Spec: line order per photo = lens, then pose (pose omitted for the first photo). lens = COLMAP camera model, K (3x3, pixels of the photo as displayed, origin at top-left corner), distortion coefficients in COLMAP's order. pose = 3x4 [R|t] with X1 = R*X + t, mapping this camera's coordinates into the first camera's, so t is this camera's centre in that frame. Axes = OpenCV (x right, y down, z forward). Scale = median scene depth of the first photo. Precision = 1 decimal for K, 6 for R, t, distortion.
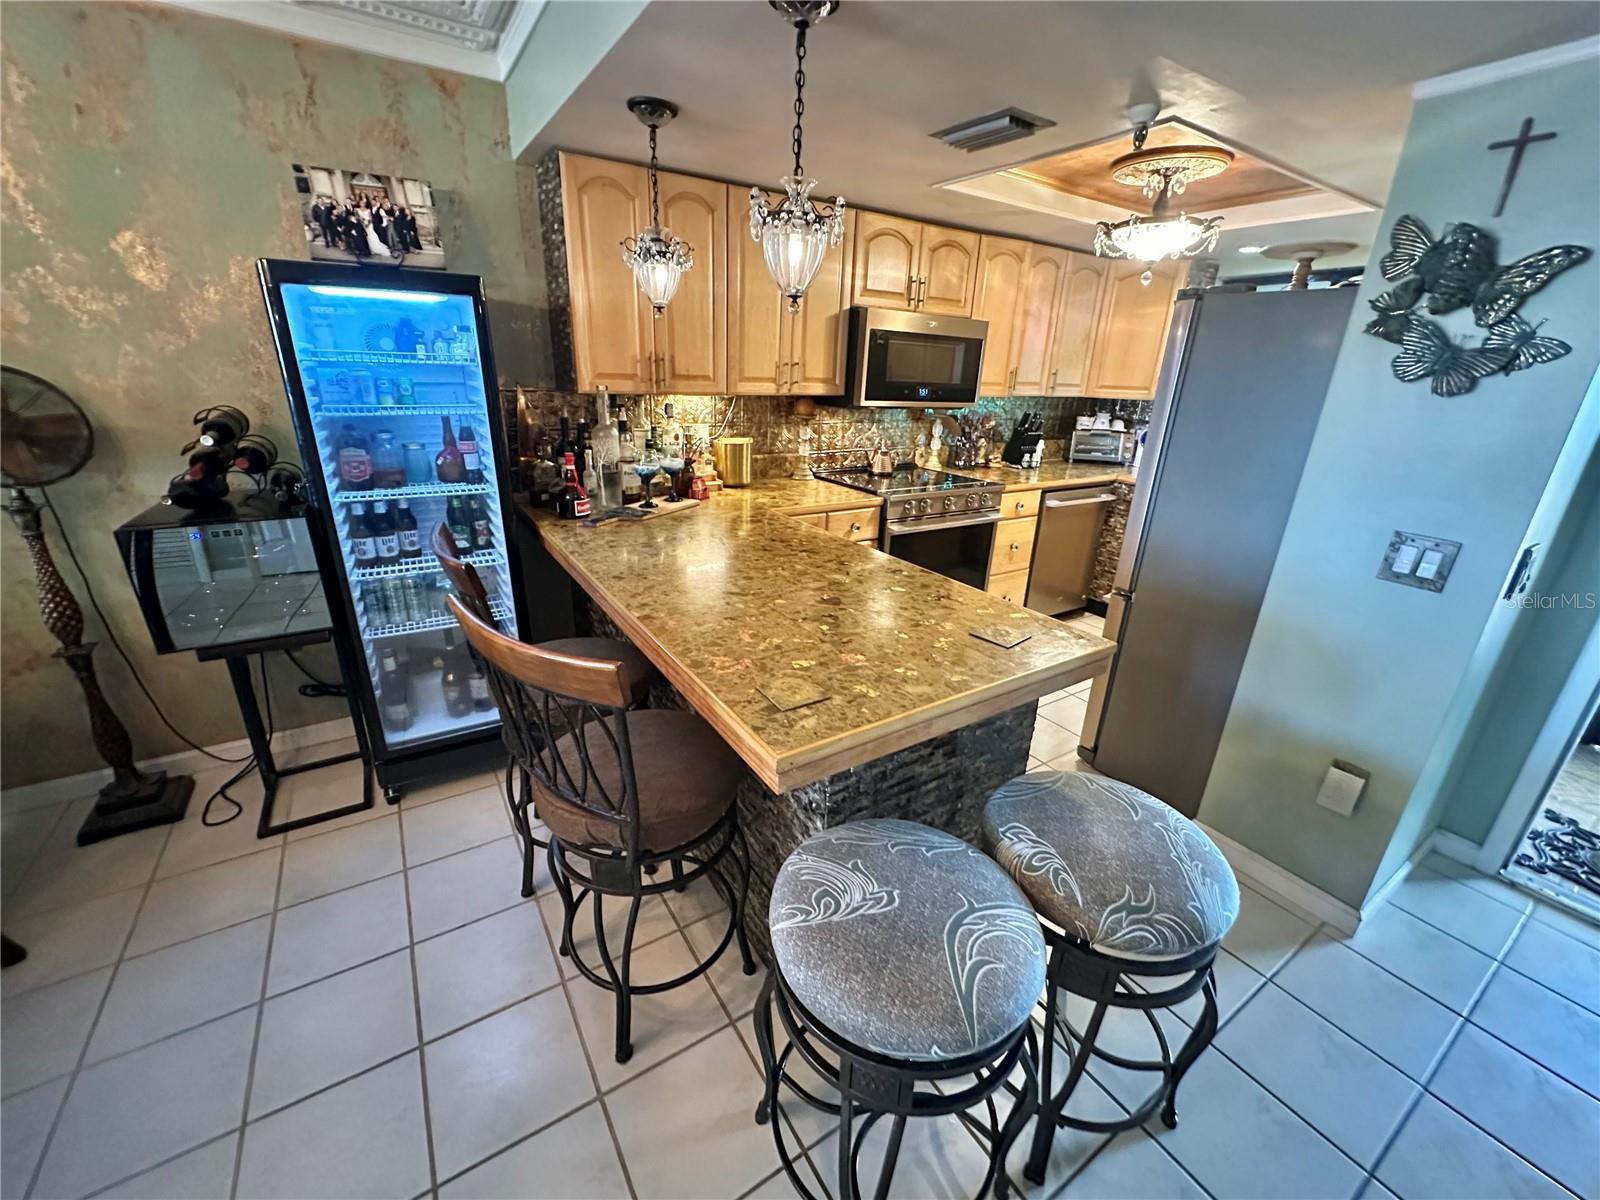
lens RADIAL K [[639.5, 0, 800.0], [0, 639.5, 600.0], [0, 0, 1]] dist [0.000007, -0.000519]
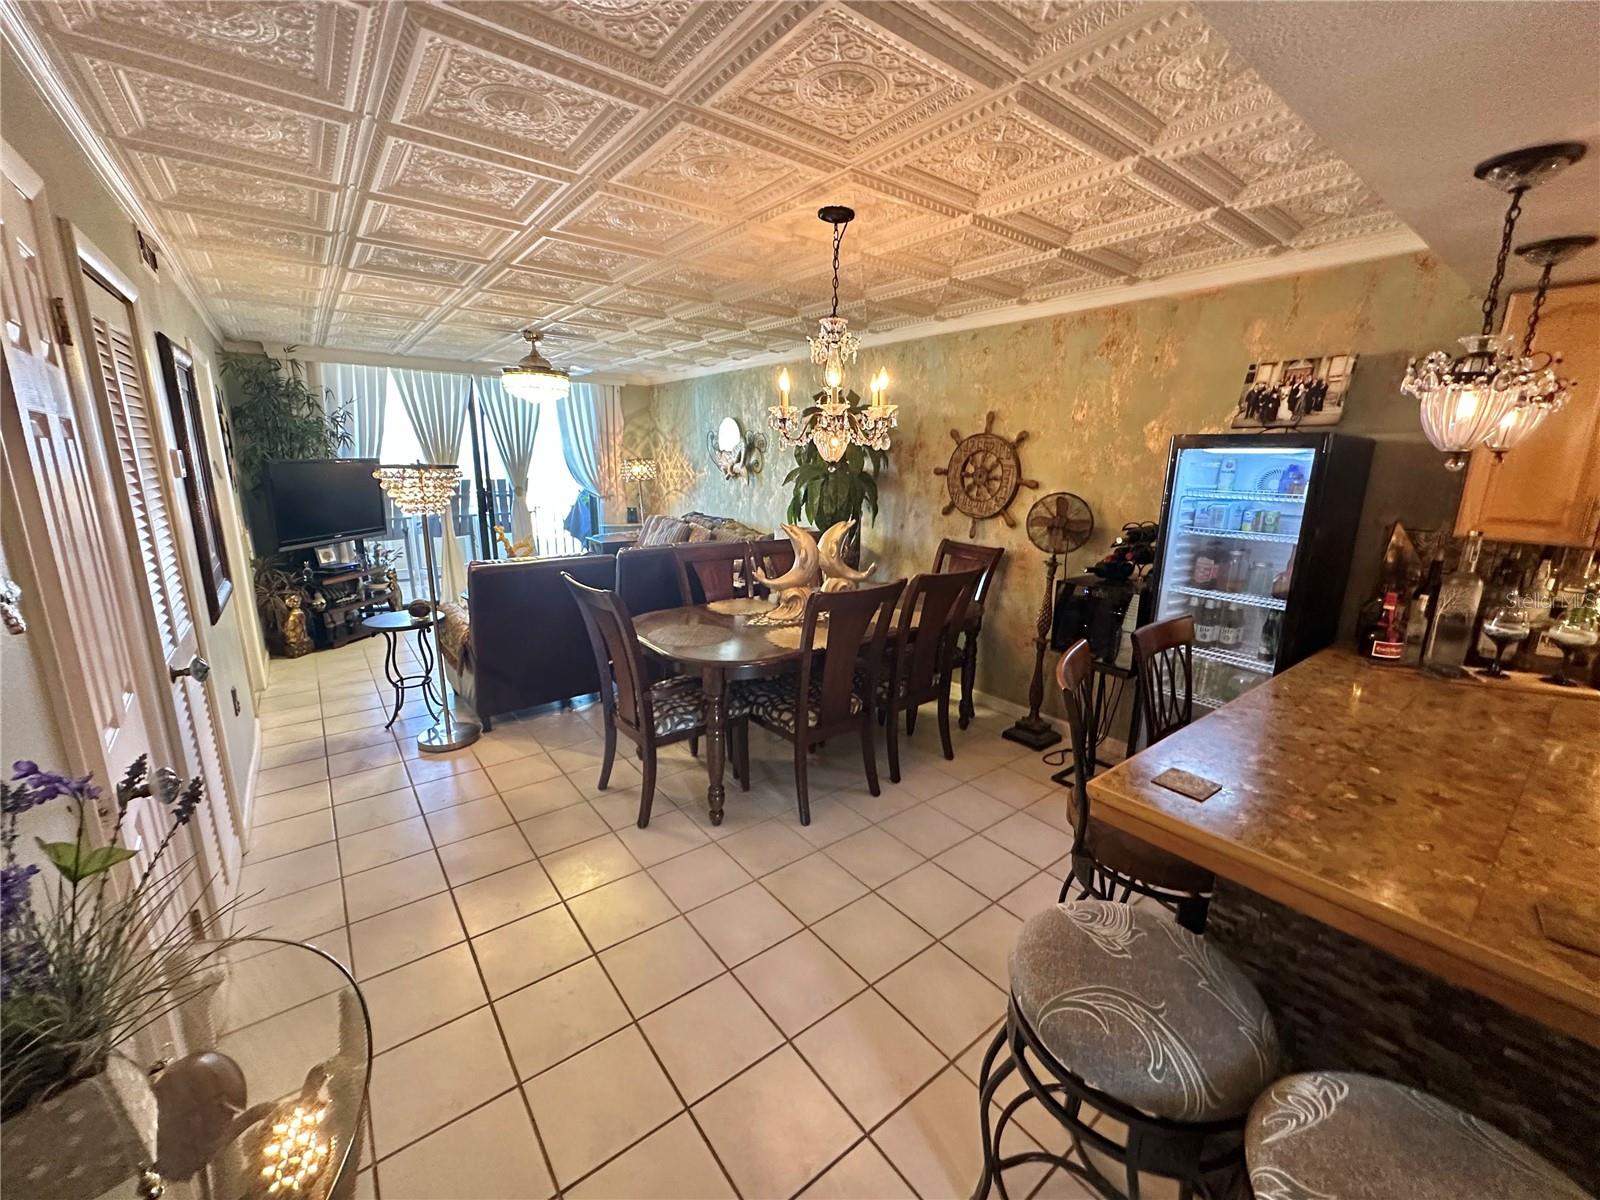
lens RADIAL K [[640.4, 0, 800.0], [0, 640.4, 600.0], [0, 0, 1]] dist [-0.002047, -0.000084]
pose [[0.089040, 0.188922, -0.977947, 0.536154], [-0.356587, 0.922814, 0.145805, -0.044919], [0.930009, 0.335741, 0.149534, 0.029672]]
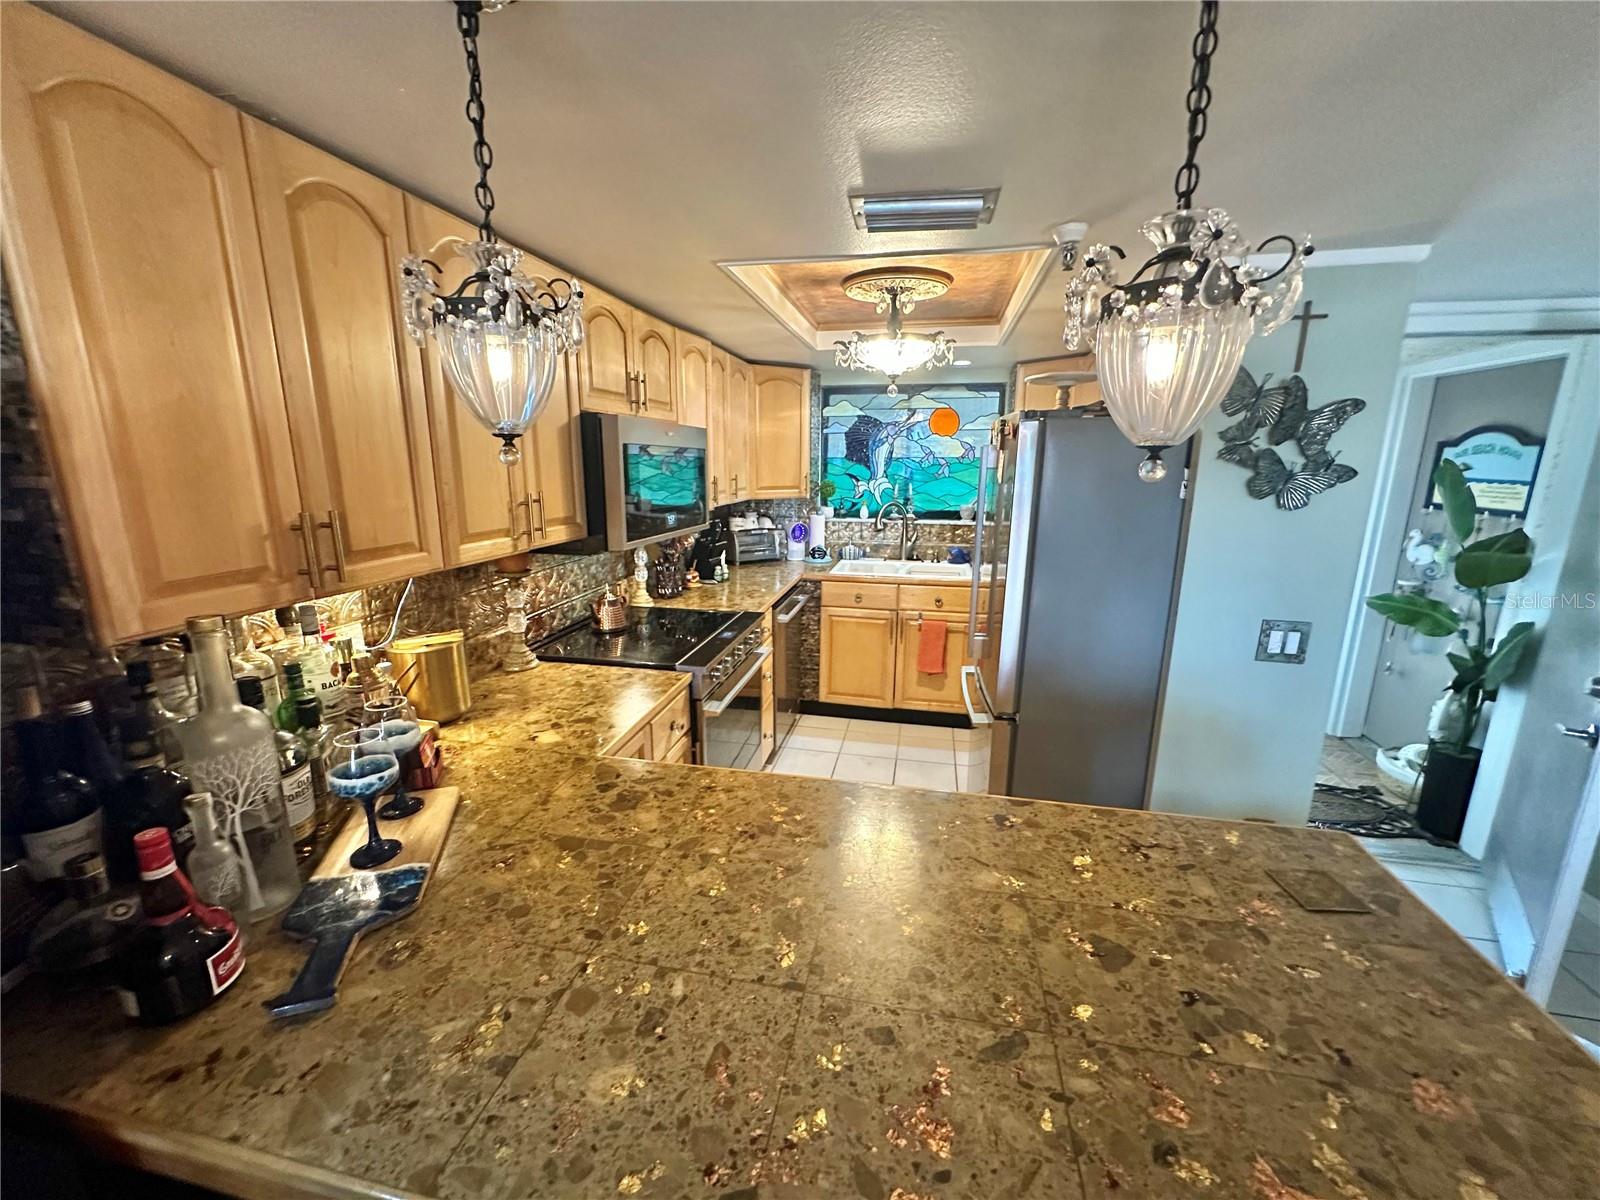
lens RADIAL K [[640.4, 0, 800.0], [0, 640.4, 600.0], [0, 0, 1]] dist [-0.002047, -0.000084]
pose [[0.699696, -0.185914, 0.689827, -0.348629], [0.264894, 0.964237, -0.008814, -0.269177], [-0.663518, 0.188898, 0.723920, 0.532872]]
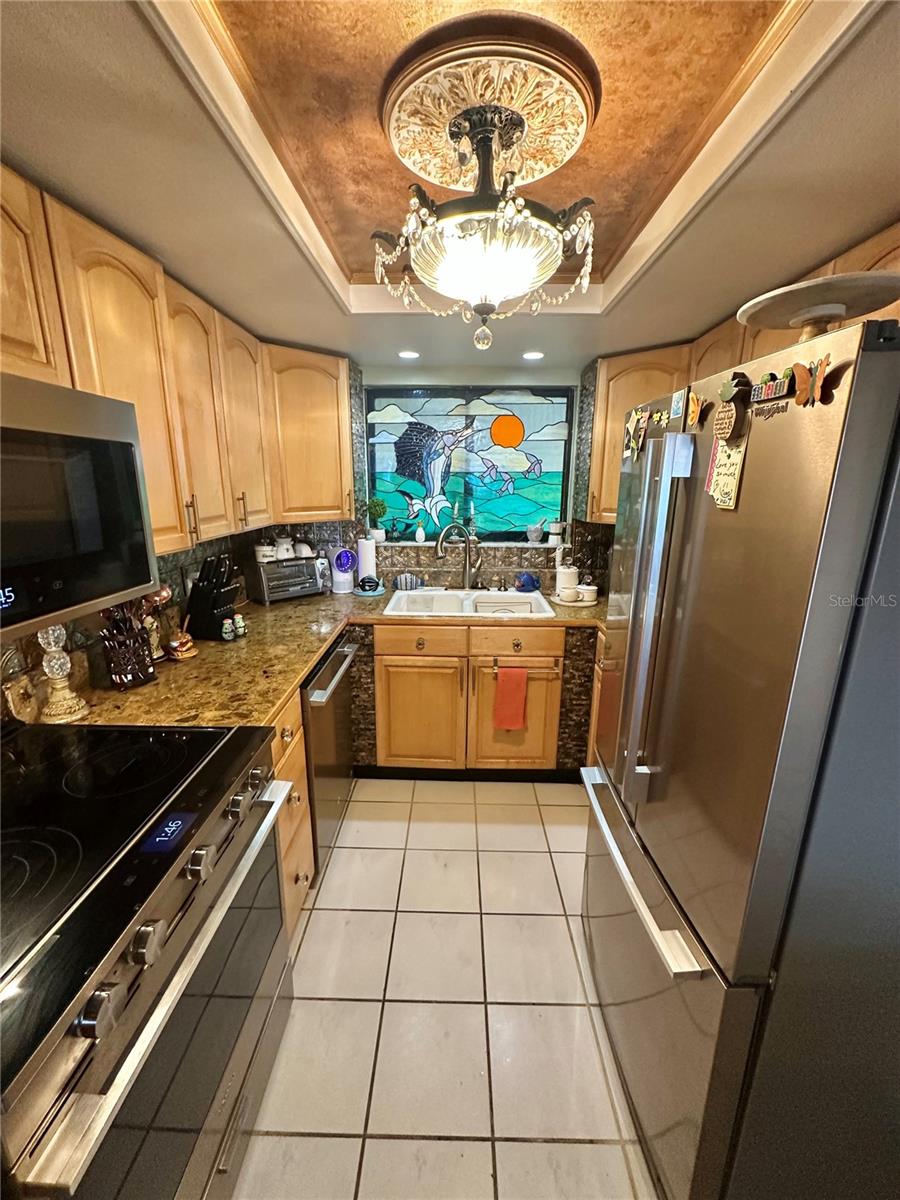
lens RADIAL K [[479.7, 0, 450.0], [0, 479.7, 600.0], [0, 0, 1]] dist [0.000007, -0.000519]
pose [[0.557329, -0.233493, 0.796785, 0.184916], [0.299086, 0.951679, 0.069681, -0.396289], [-0.774553, 0.199472, 0.600232, 0.984461]]
